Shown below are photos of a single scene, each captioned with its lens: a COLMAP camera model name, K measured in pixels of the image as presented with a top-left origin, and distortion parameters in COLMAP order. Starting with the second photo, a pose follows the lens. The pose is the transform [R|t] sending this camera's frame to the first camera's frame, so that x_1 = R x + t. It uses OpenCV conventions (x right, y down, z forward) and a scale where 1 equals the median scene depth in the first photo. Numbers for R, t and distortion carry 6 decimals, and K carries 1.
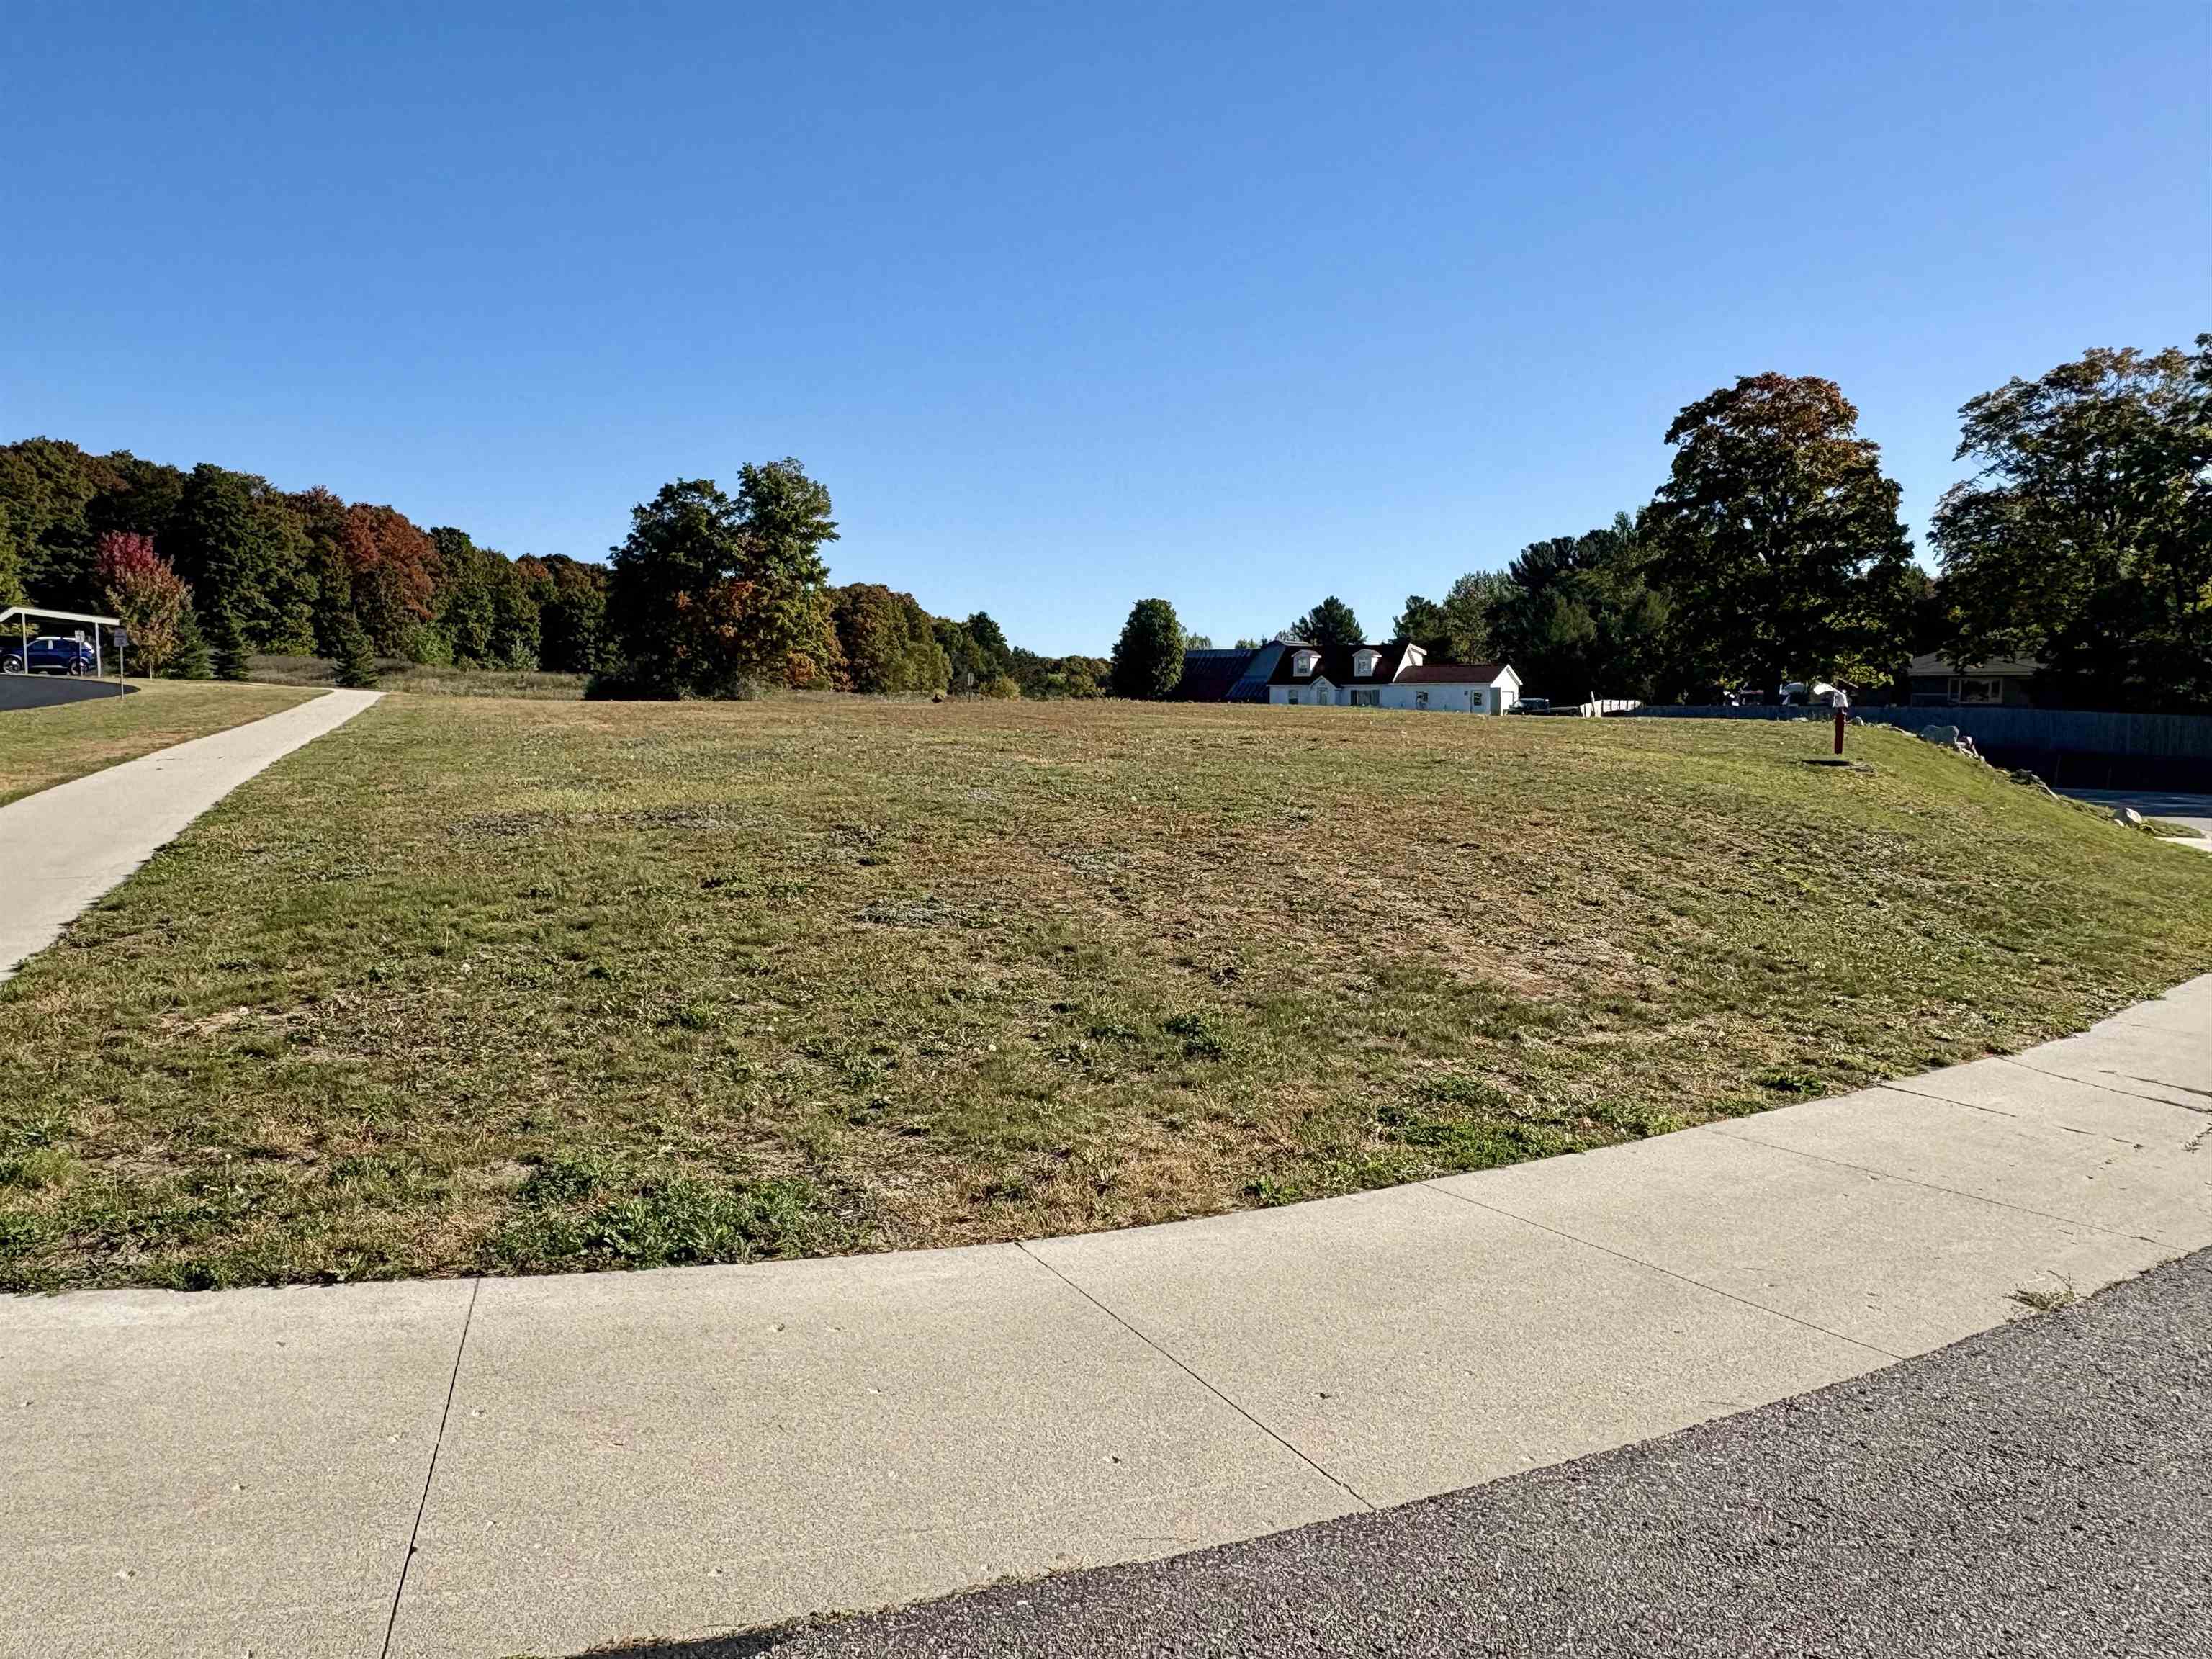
lens RADIAL K [[1676.8, 0, 1107.2], [0, 1676.8, 825.1], [0, 0, 1]] dist [-0.005182, -0.001369]
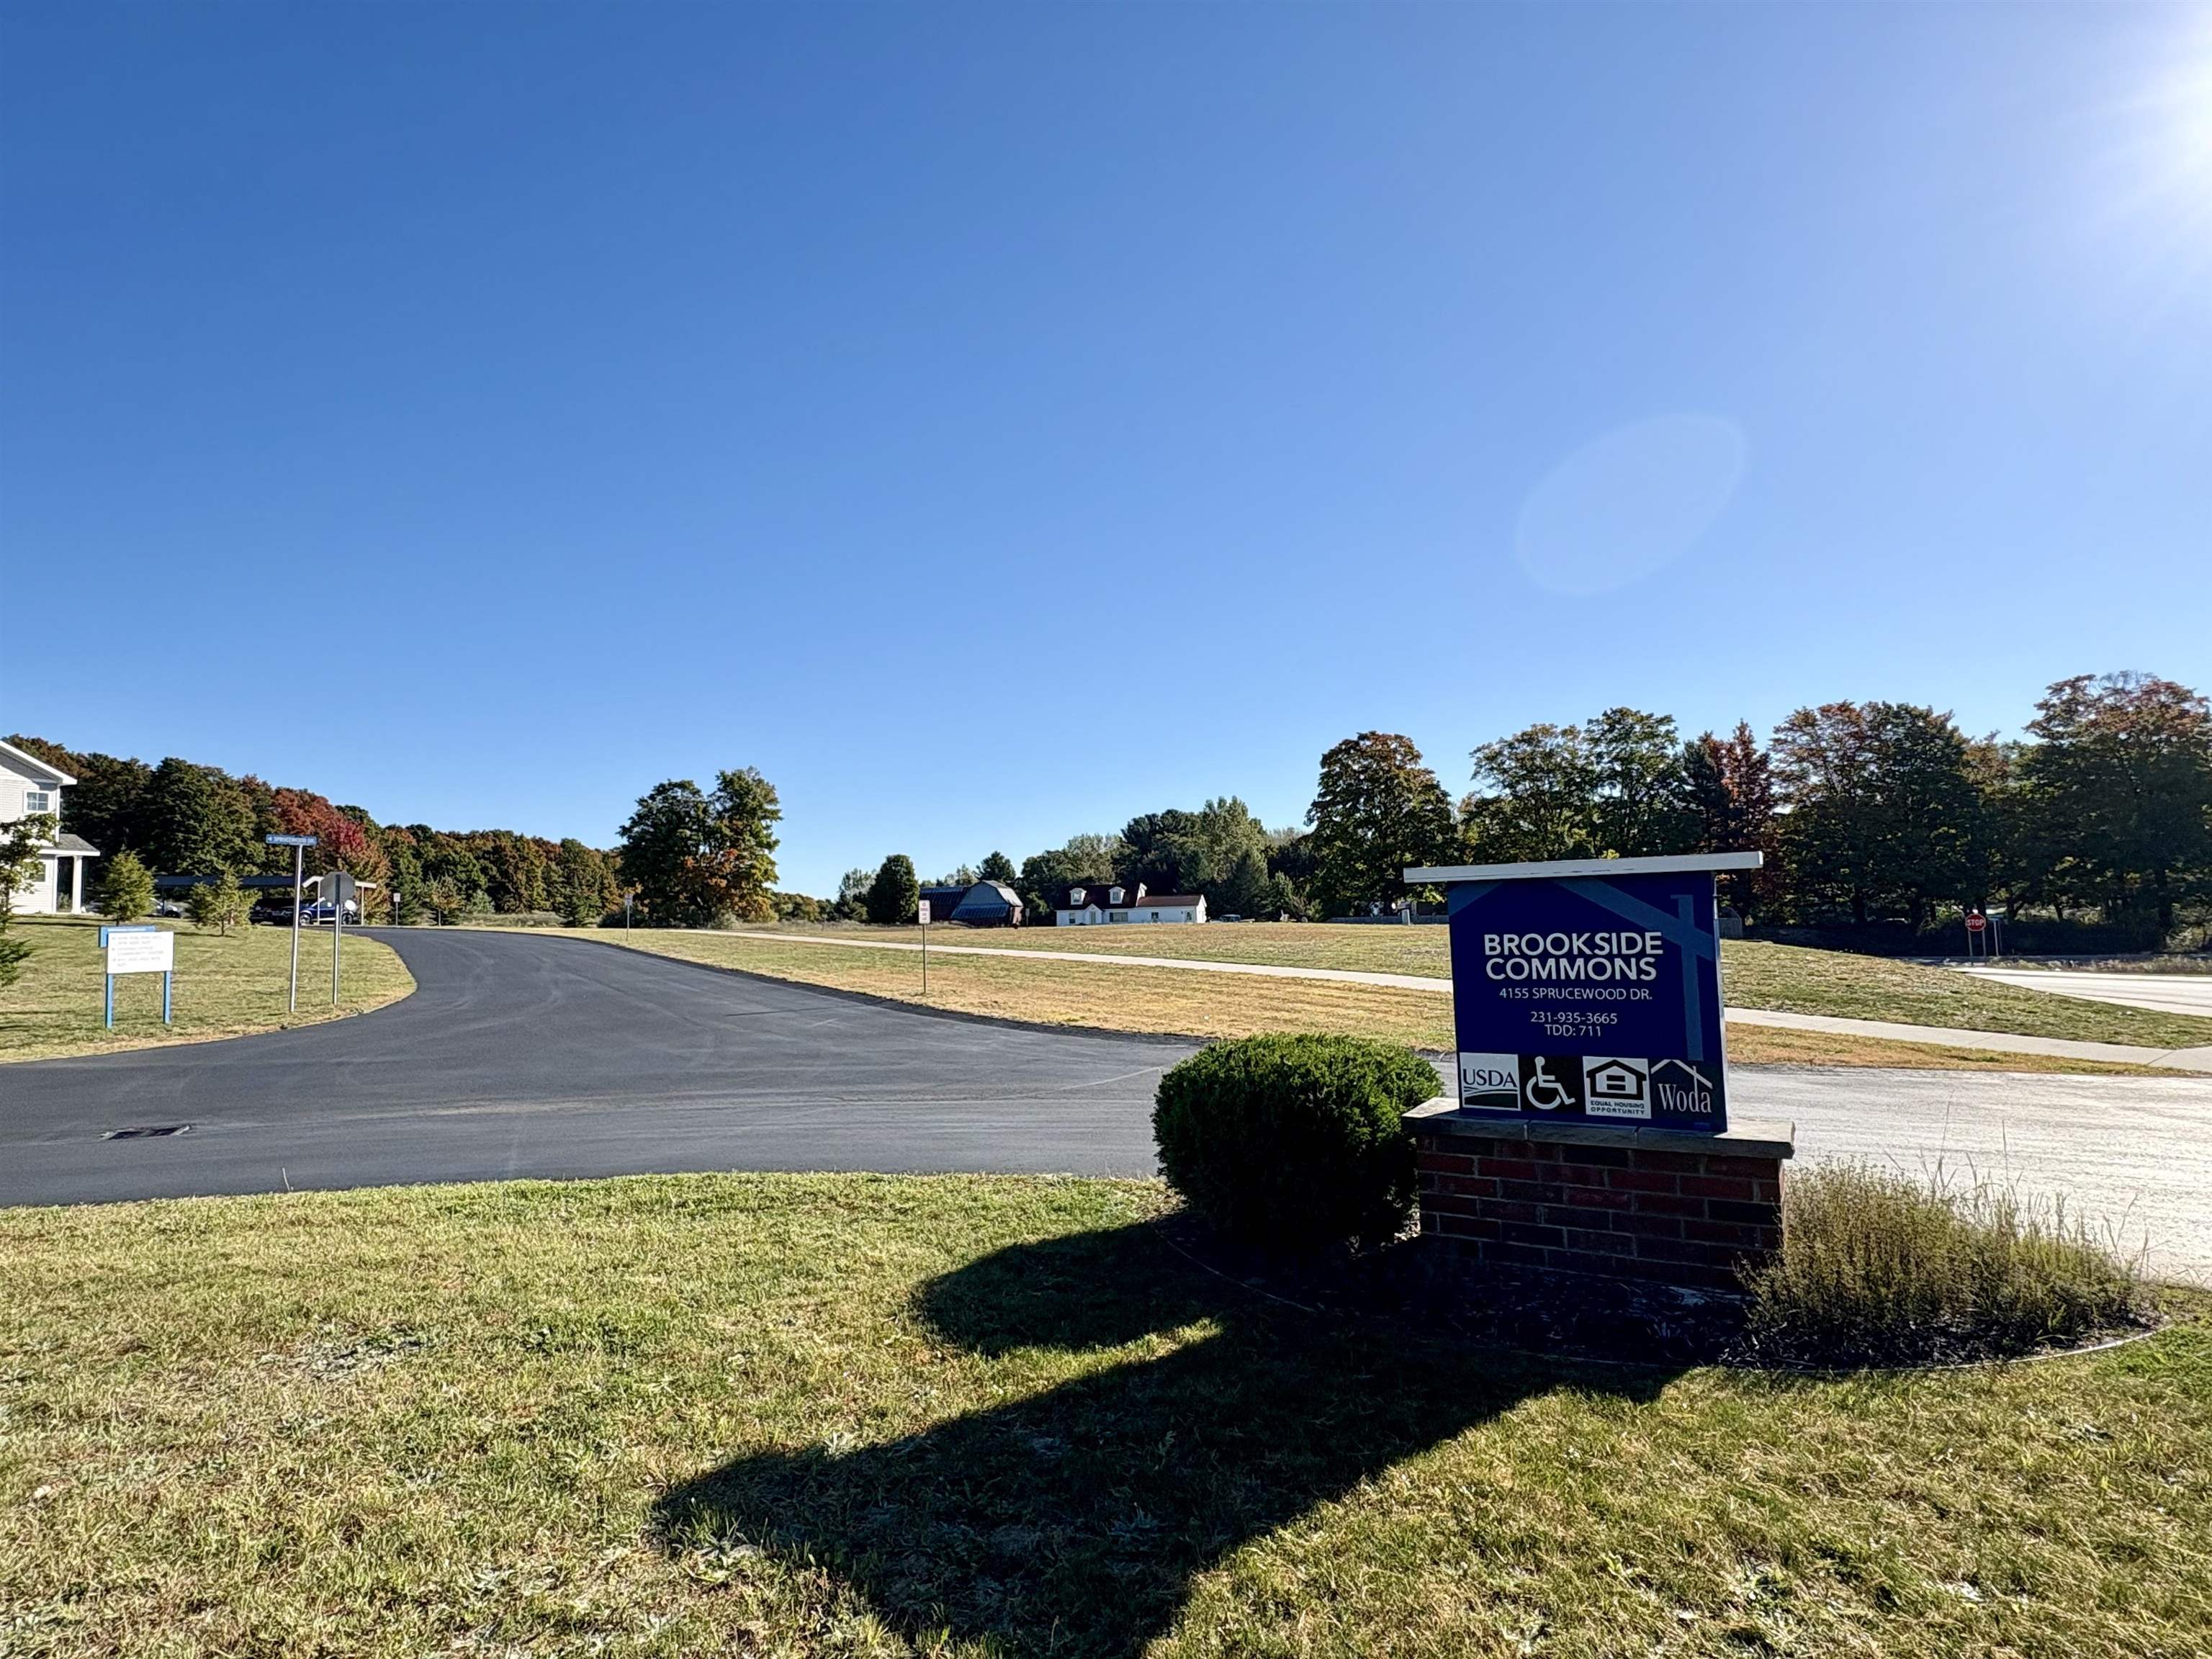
lens RADIAL K [[1151.8, 0, 1104.0], [0, 1151.8, 836.5], [0, 0, 1]] dist [0.004529, 0.000222]
pose [[0.957664, -0.004587, 0.287852, -0.174983], [0.046386, 0.989267, -0.138559, 0.000043], [-0.284127, 0.146046, 0.947598, -0.055162]]
